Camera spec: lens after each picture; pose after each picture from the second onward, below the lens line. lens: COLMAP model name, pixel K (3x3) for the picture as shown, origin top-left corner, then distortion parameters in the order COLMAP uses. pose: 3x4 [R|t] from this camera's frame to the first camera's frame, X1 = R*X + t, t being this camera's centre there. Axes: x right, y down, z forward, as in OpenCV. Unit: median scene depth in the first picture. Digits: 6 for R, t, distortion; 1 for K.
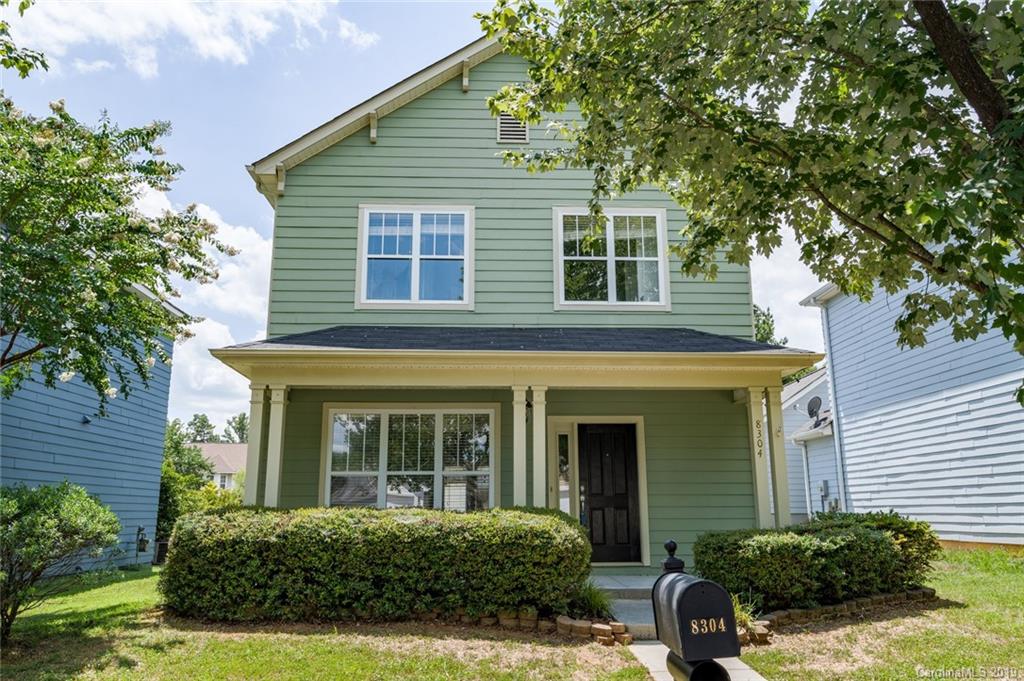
lens RADIAL K [[770.5, 0, 512.7], [0, 770.5, 340.4], [0, 0, 1]] dist [0.010251, 0.000905]
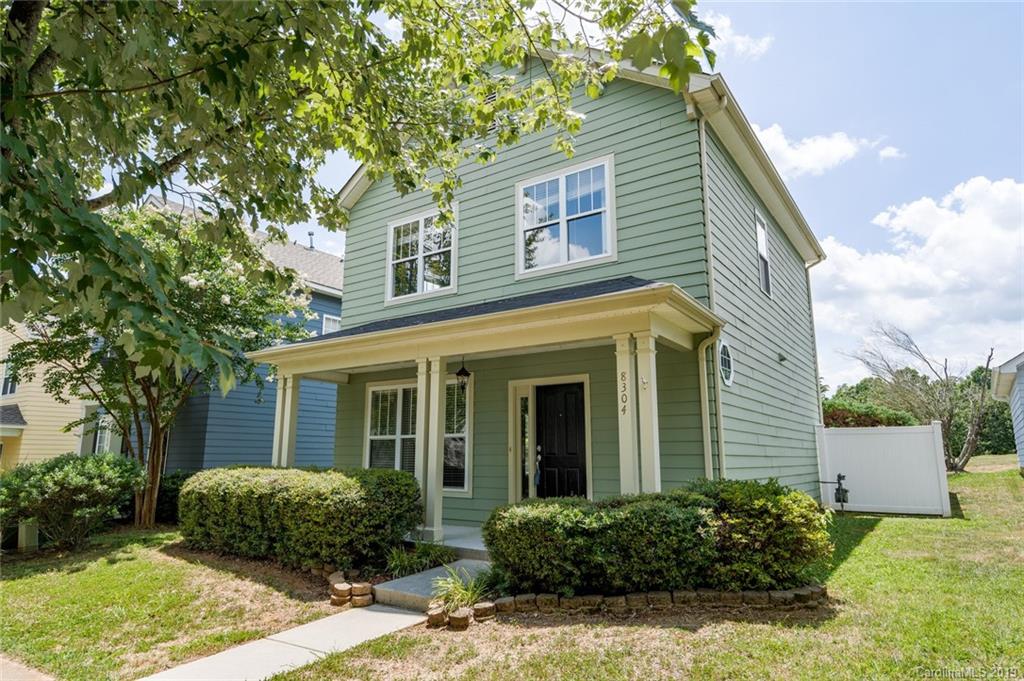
lens RADIAL K [[602.0, 0, 511.6], [0, 602.0, 340.3], [0, 0, 1]] dist [0.006974, 0.001045]
pose [[0.792638, -0.110465, -0.599602, 0.561782], [0.128260, 0.991653, -0.013140, 0.054736], [0.596049, -0.066490, 0.800191, 0.343529]]
